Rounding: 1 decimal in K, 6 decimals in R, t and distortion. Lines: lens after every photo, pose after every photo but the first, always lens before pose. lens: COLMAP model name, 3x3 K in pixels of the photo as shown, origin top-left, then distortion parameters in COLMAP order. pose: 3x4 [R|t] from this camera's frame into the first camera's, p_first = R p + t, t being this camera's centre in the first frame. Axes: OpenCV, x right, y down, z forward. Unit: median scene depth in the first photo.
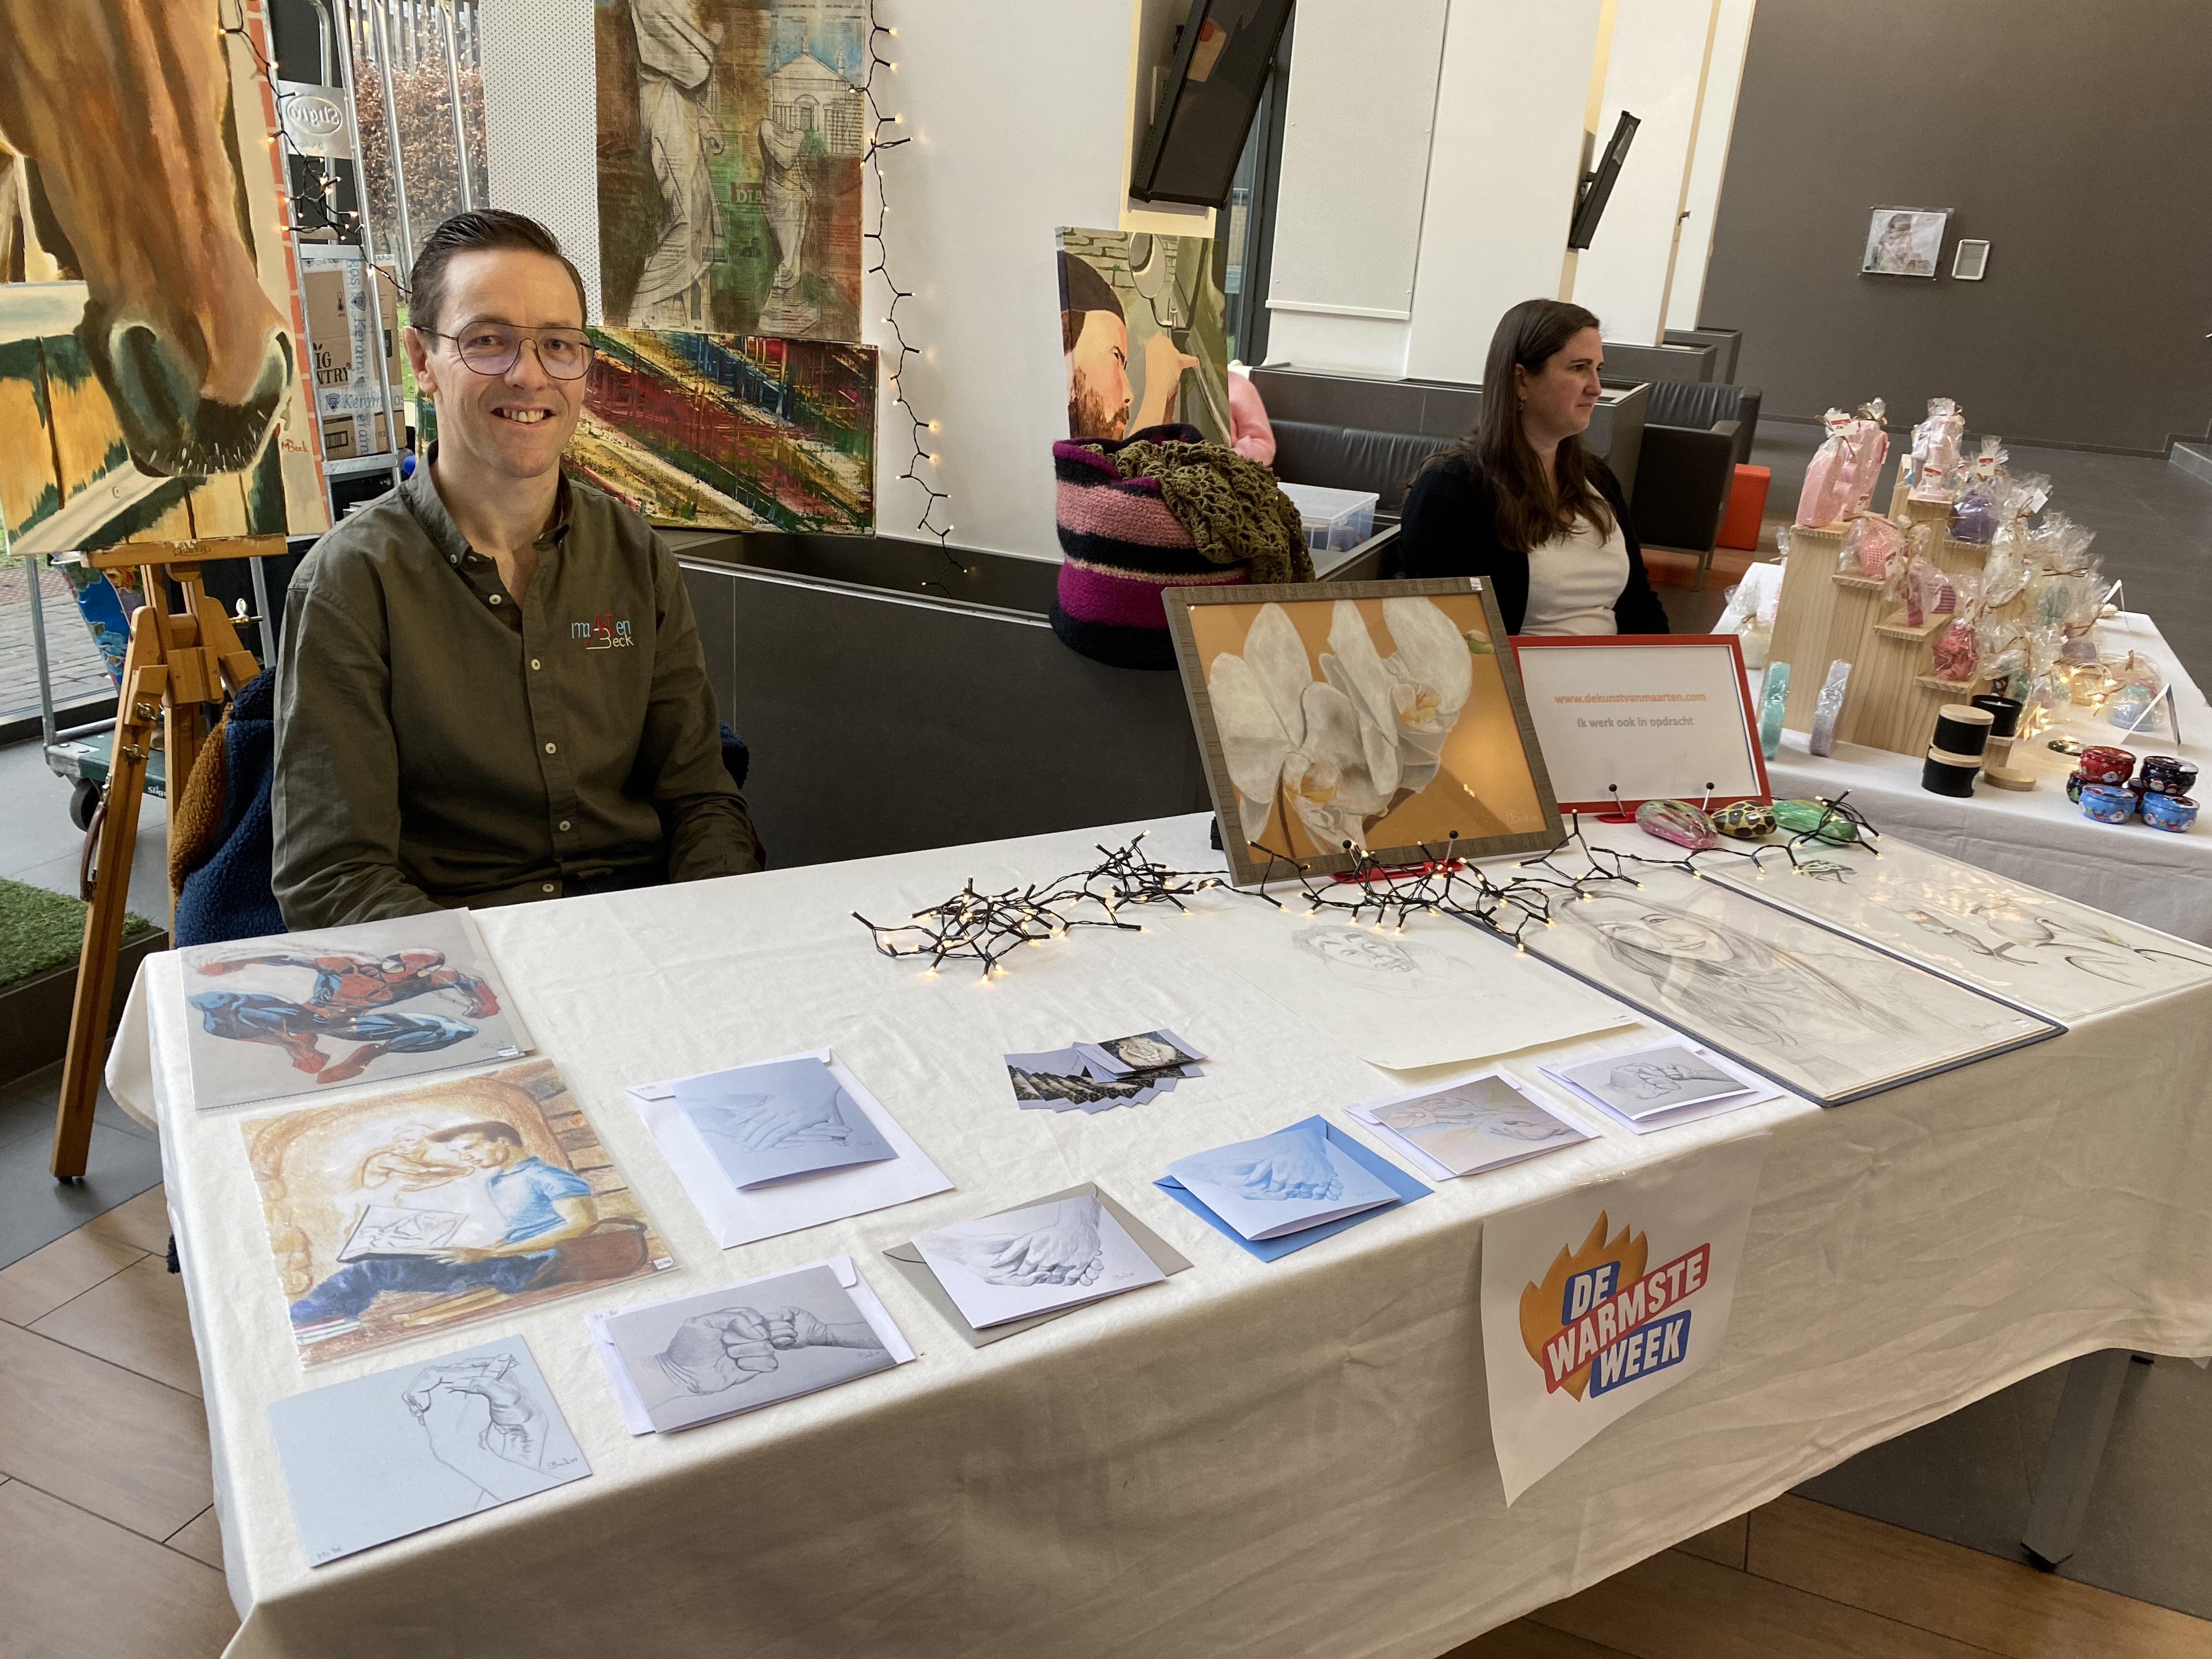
lens RADIAL K [[1674.2, 0, 1106.0], [0, 1674.2, 829.5], [0, 0, 1]] dist [0.066217, -0.156247]
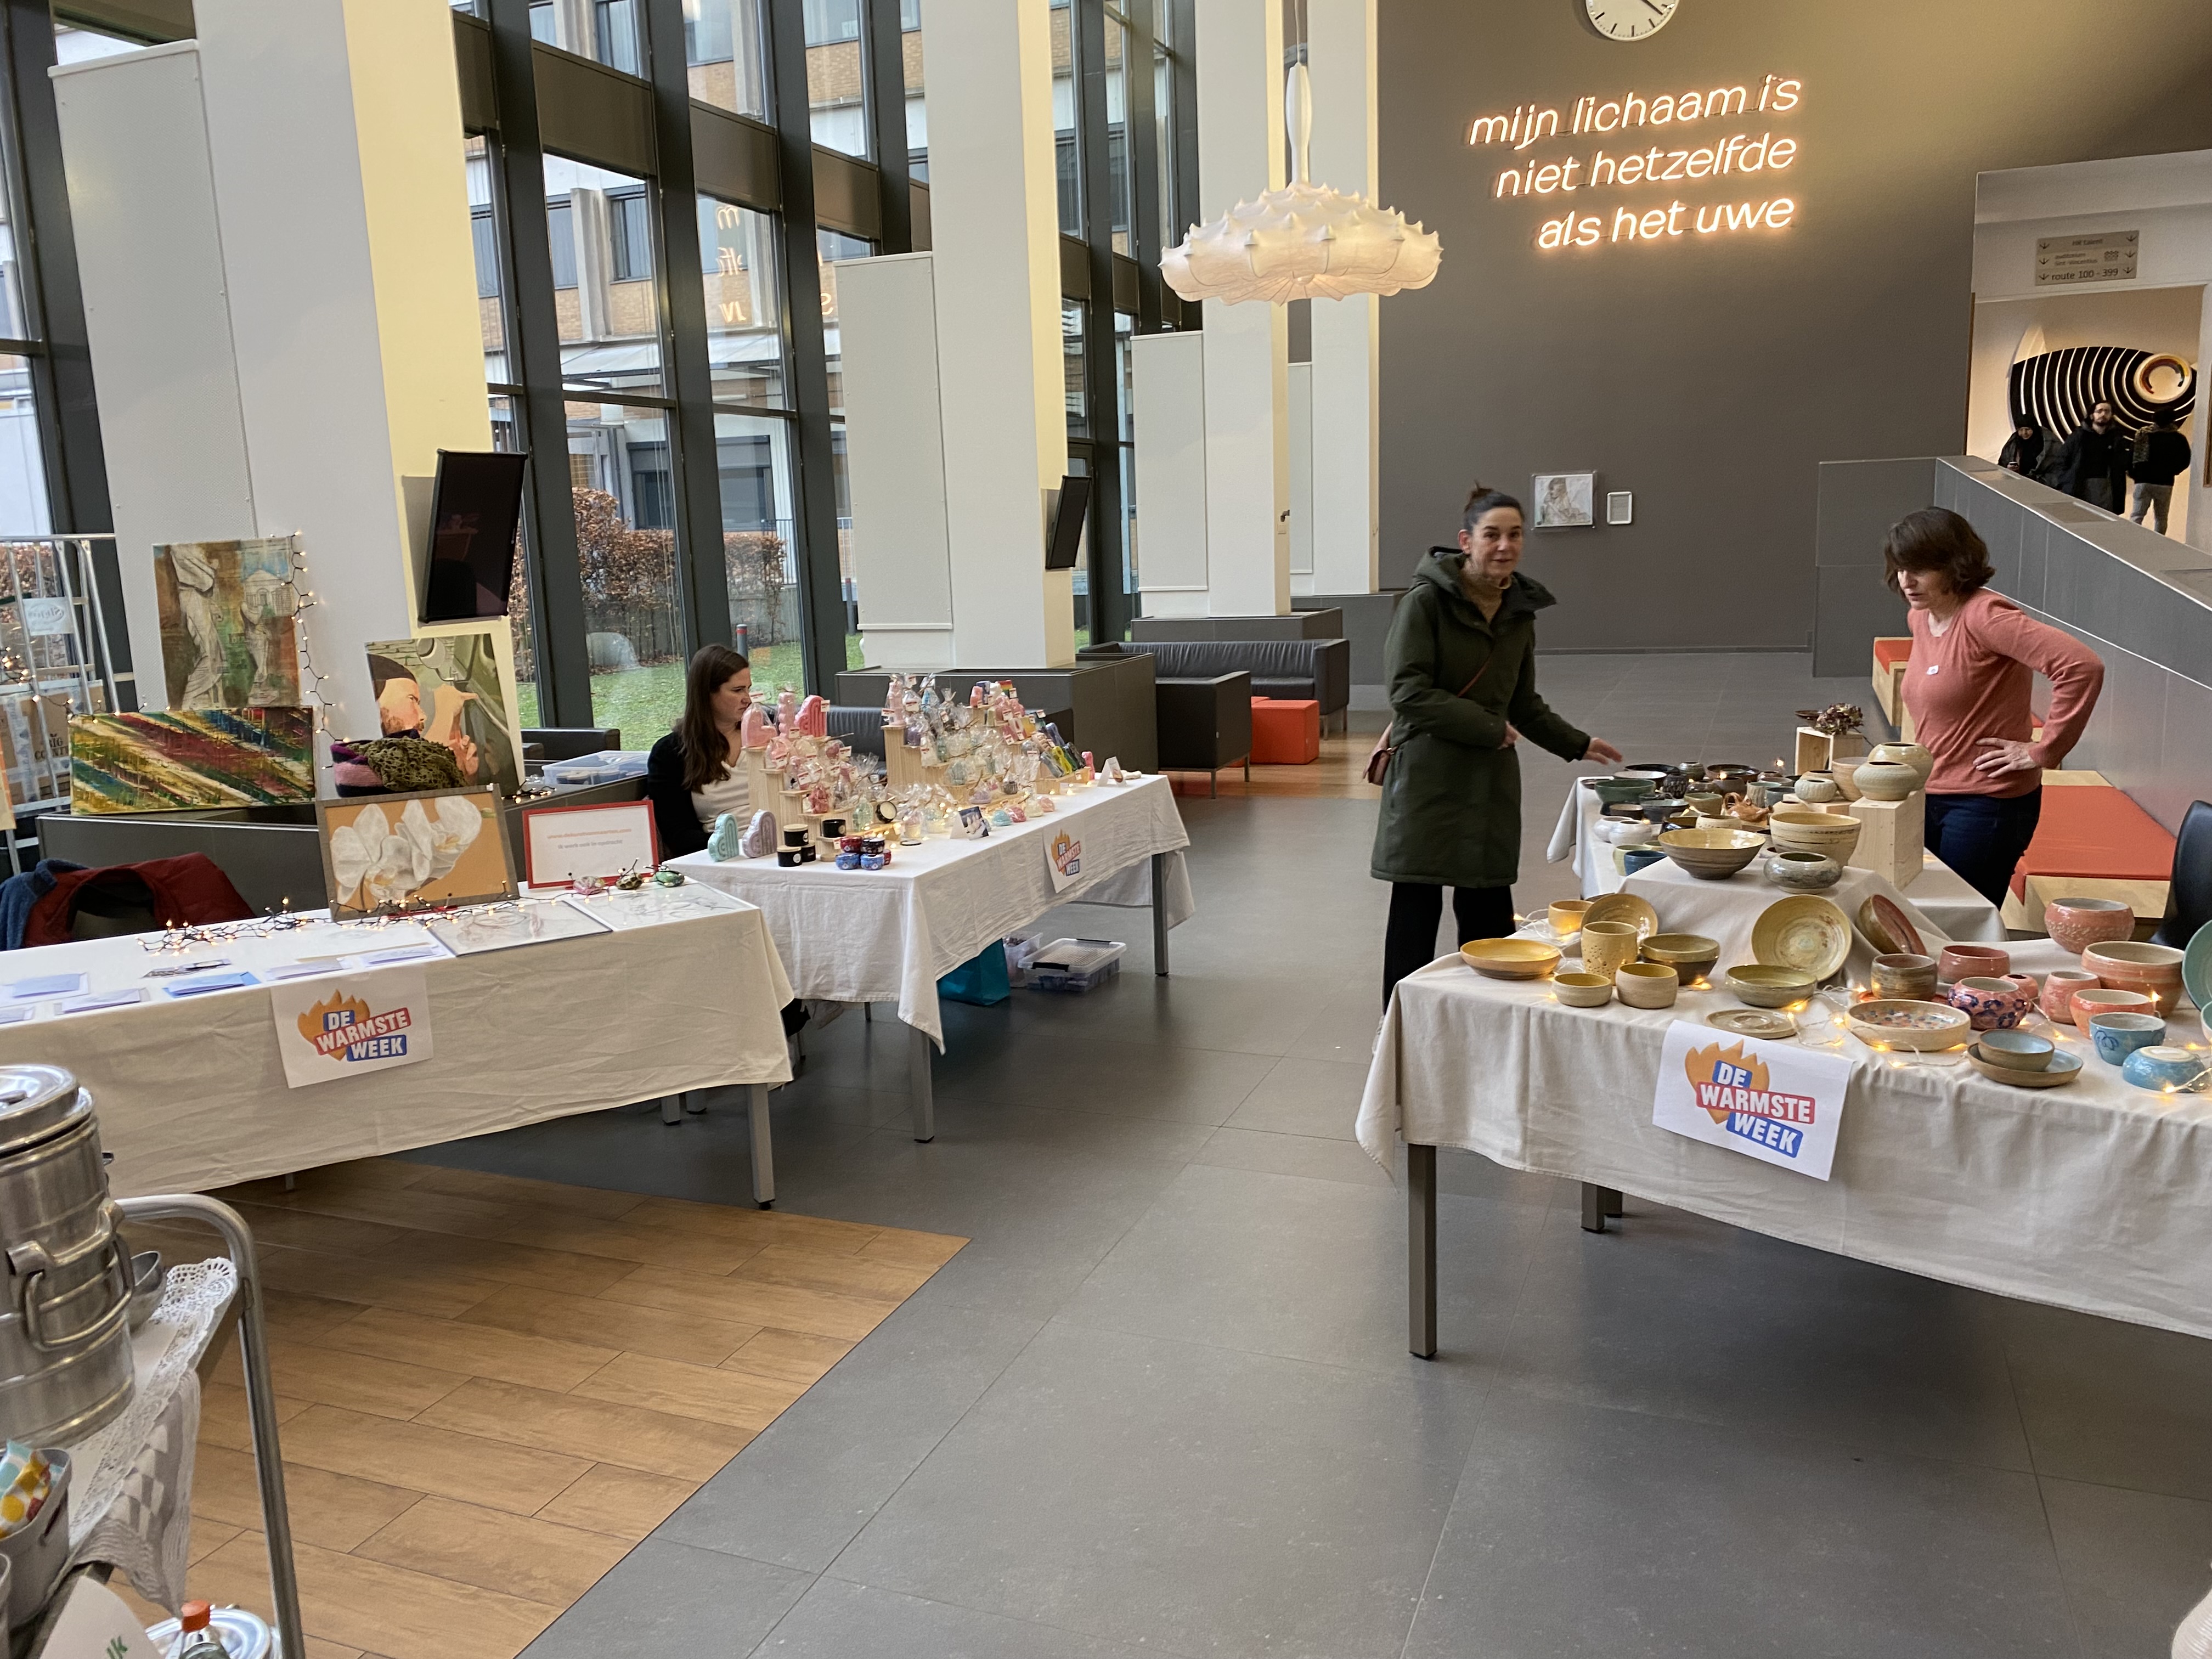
lens RADIAL K [[1684.4, 0, 1106.0], [0, 1684.4, 829.5], [0, 0, 1]] dist [-0.004073, -0.002386]
pose [[0.994328, -0.106134, -0.006929, 0.789562], [0.103487, 0.980450, -0.167358, 0.276104], [0.024556, 0.165692, 0.985872, -0.877850]]
